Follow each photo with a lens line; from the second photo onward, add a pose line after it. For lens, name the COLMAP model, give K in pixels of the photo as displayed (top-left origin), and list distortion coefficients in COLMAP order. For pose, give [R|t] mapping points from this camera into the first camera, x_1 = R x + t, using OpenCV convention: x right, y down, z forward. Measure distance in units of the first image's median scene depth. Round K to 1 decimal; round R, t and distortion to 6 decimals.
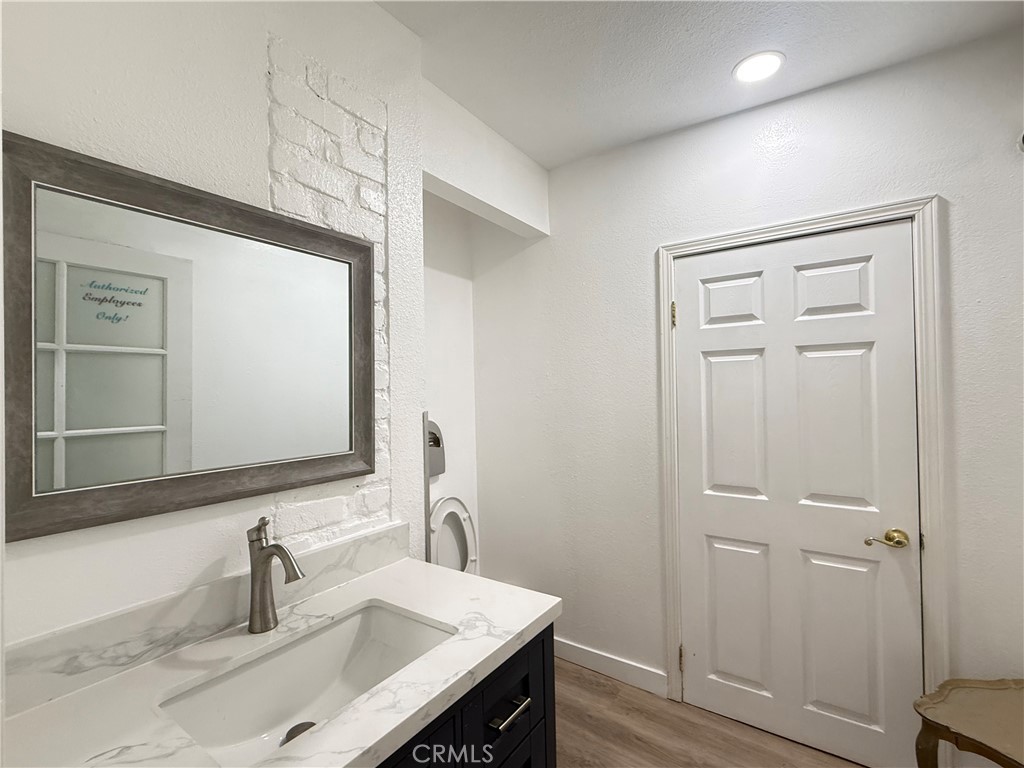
lens RADIAL K [[471.3, 0, 511.7], [0, 471.3, 388.0], [0, 0, 1]] dist [-0.000737, -0.000048]
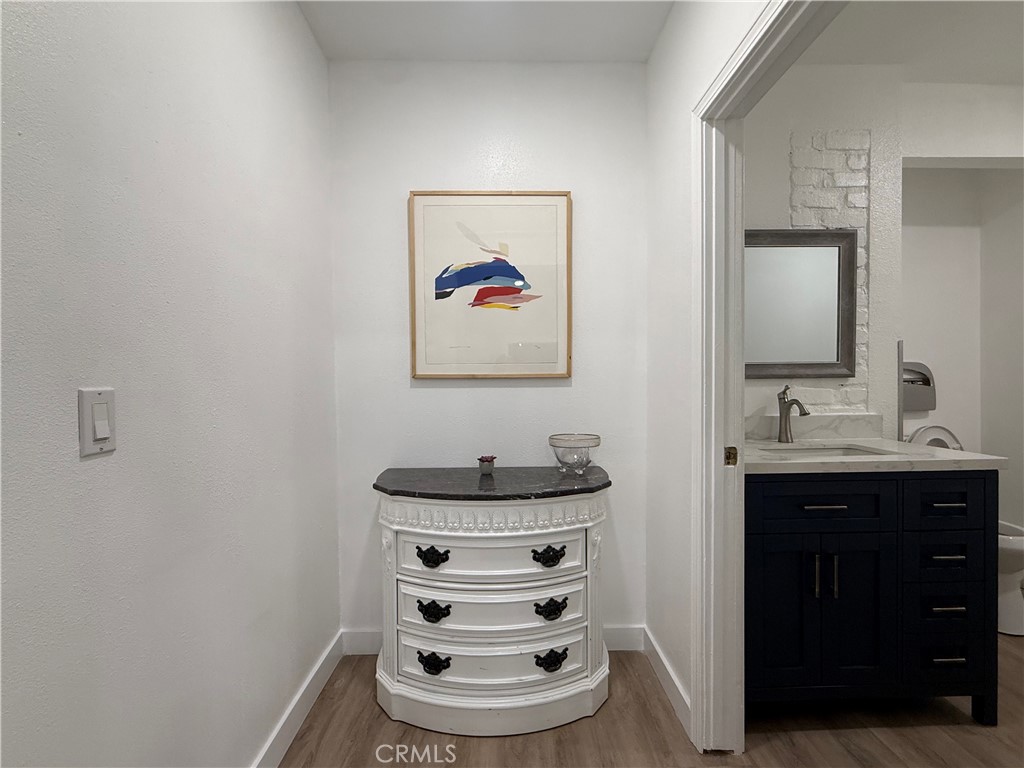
lens RADIAL K [[471.3, 0, 509.3], [0, 471.3, 385.0], [0, 0, 1]] dist [-0.000737, -0.000048]
pose [[0.589482, 0.025418, -0.807381, 0.295290], [0.005262, 0.999363, 0.035304, 0.143250], [0.807764, -0.025060, 0.588973, -0.846507]]
